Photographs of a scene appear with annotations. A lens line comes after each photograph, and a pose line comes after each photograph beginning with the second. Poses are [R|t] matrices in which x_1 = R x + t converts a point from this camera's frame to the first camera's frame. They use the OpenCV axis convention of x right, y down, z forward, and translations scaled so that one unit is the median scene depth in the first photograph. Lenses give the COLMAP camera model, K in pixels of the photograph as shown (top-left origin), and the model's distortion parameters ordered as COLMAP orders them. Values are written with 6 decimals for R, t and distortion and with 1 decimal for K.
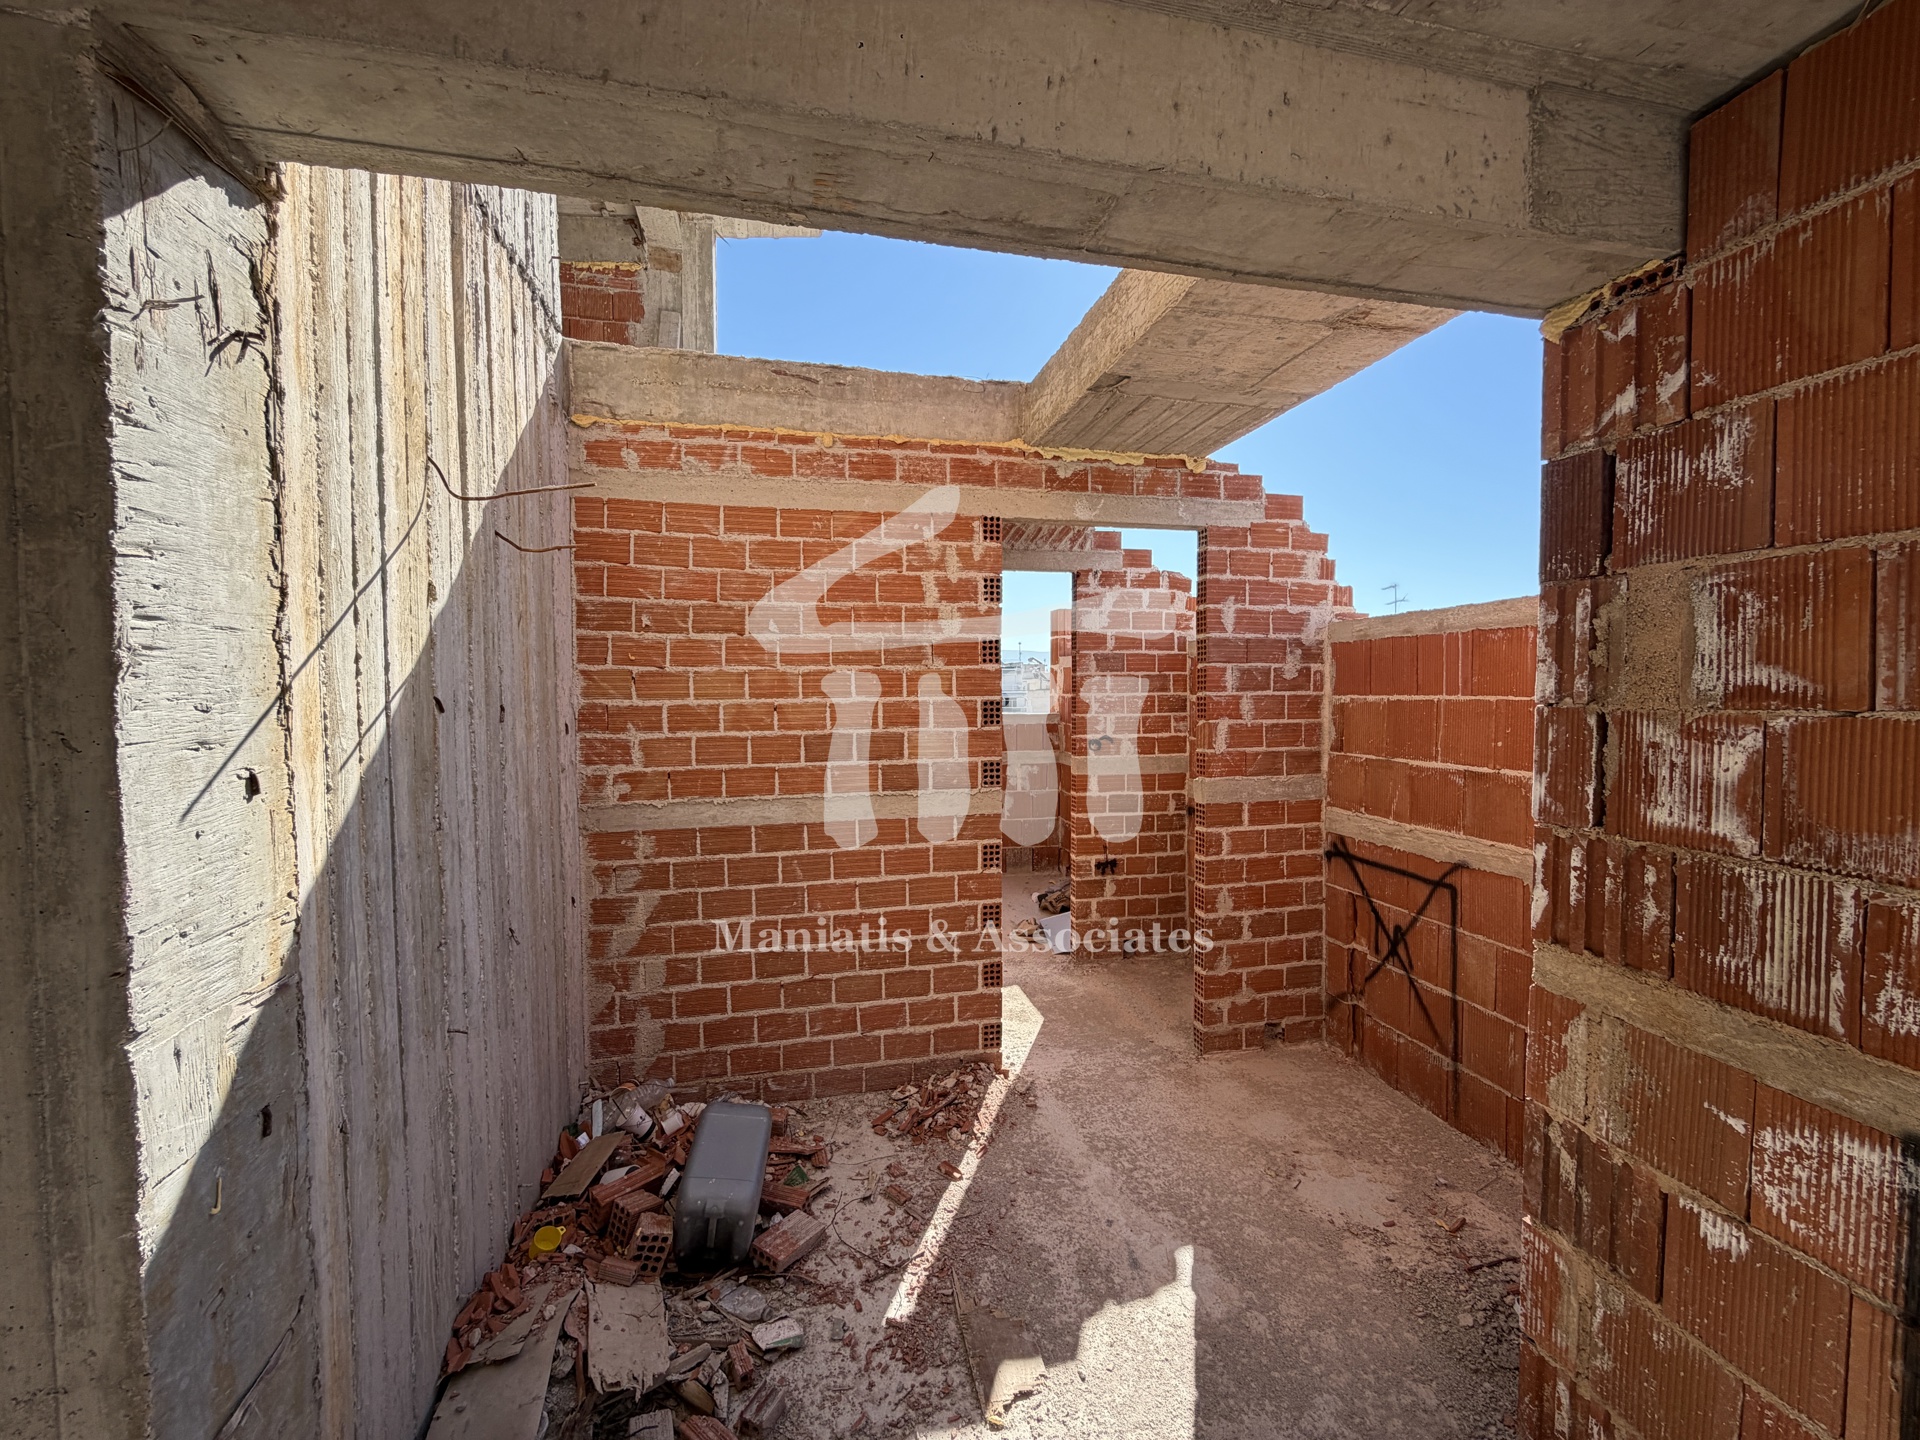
lens RADIAL K [[758.8, 0, 959.5], [0, 758.8, 720.6], [0, 0, 1]] dist [-0.002652, -0.000195]
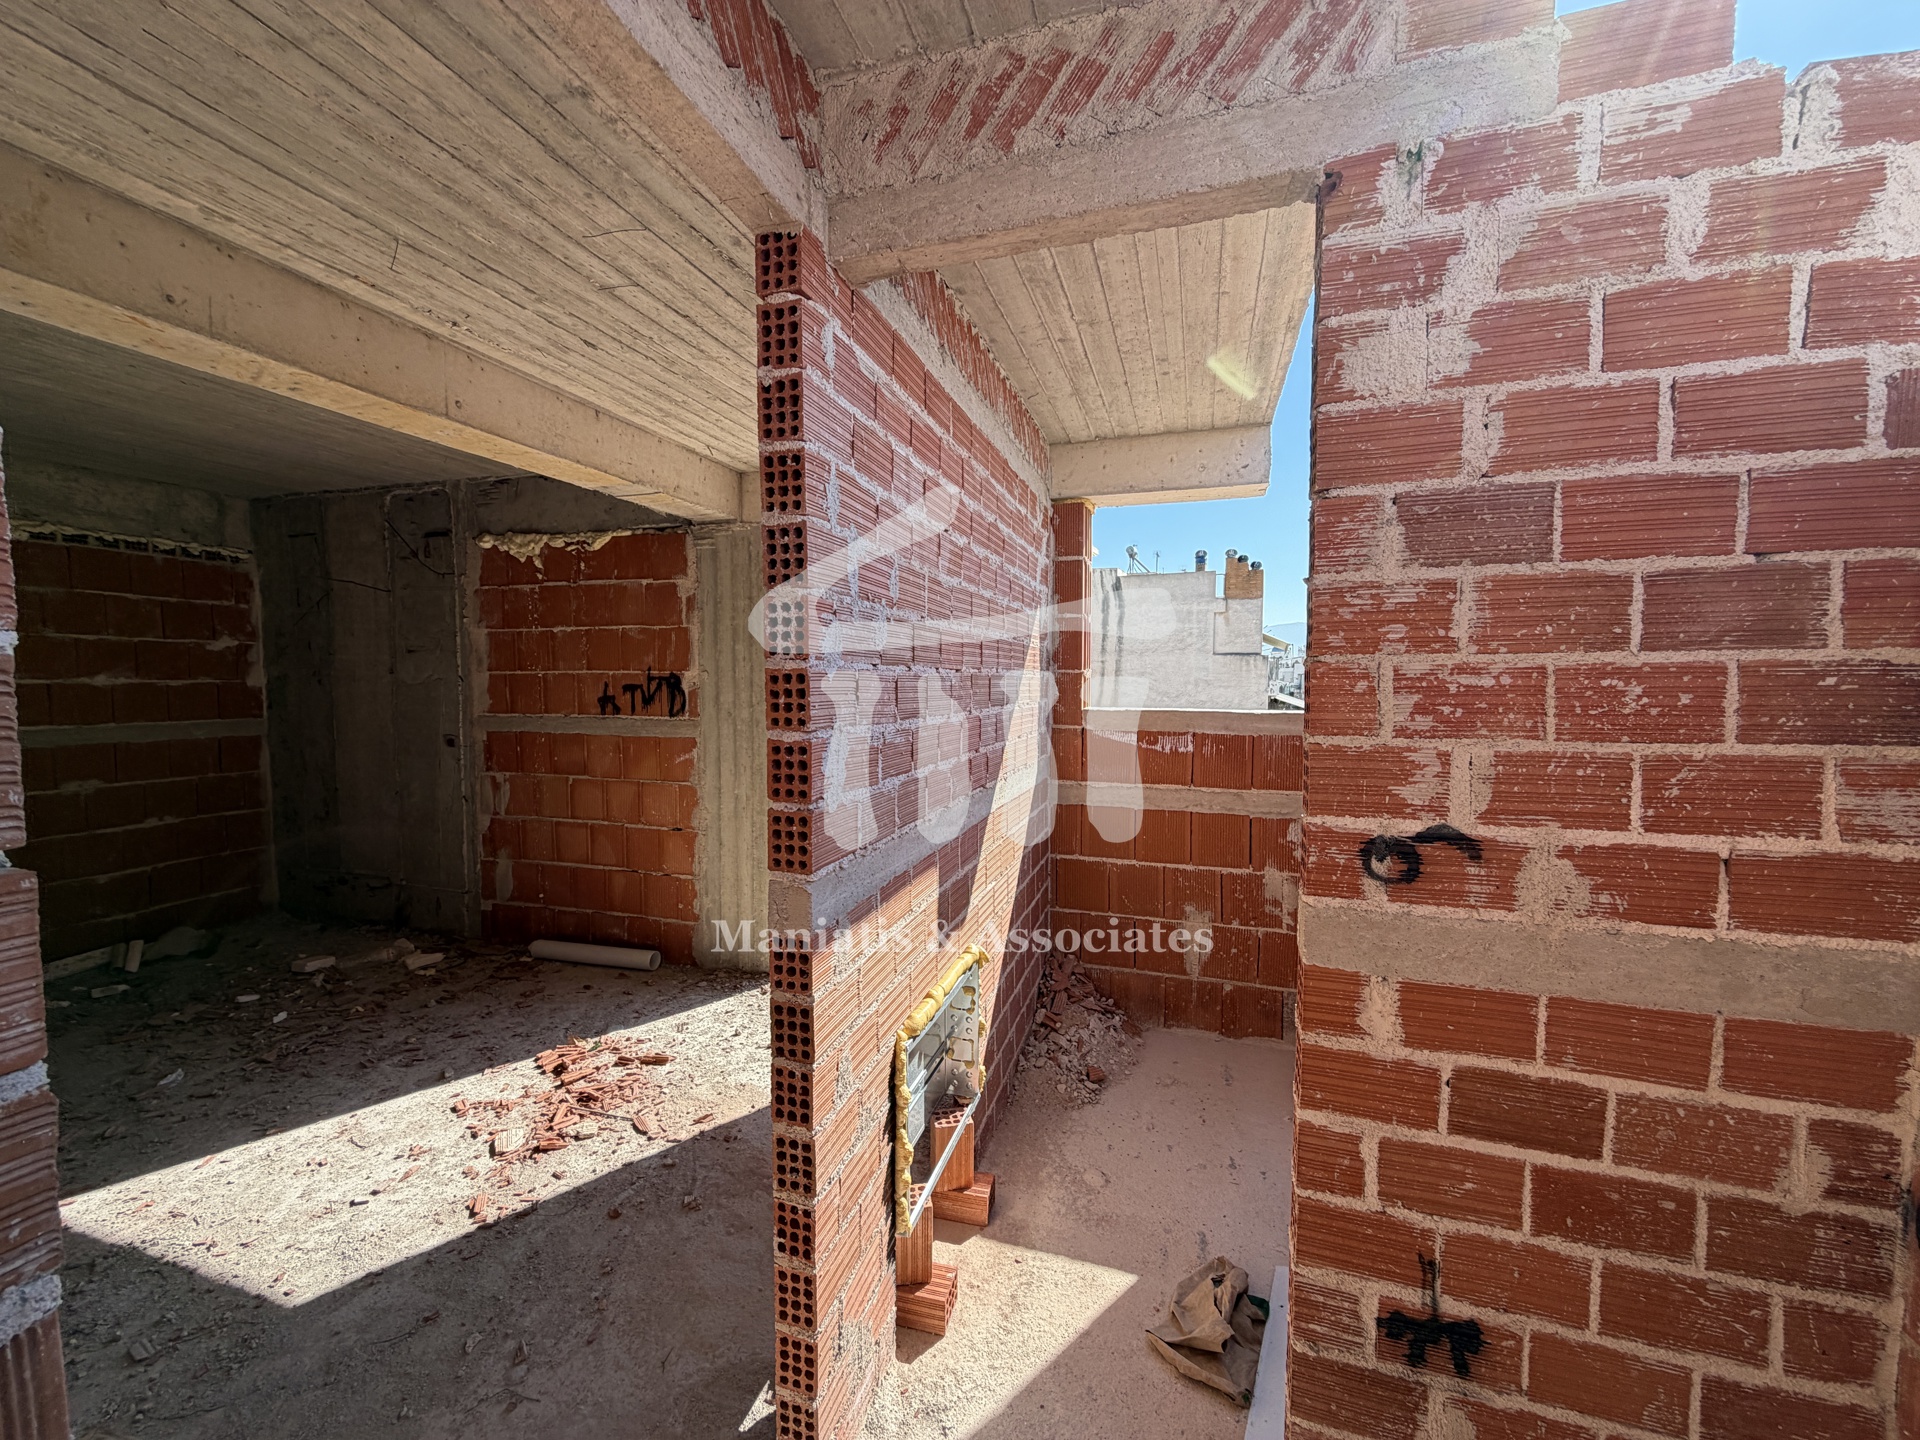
lens RADIAL K [[758.8, 0, 958.5], [0, 758.8, 717.1], [0, 0, 1]] dist [-0.002652, -0.000195]
pose [[0.863732, 0.031535, -0.502964, 0.179532], [-0.023057, 0.999468, 0.023070, -0.017829], [0.503424, -0.008329, 0.864000, 0.710266]]
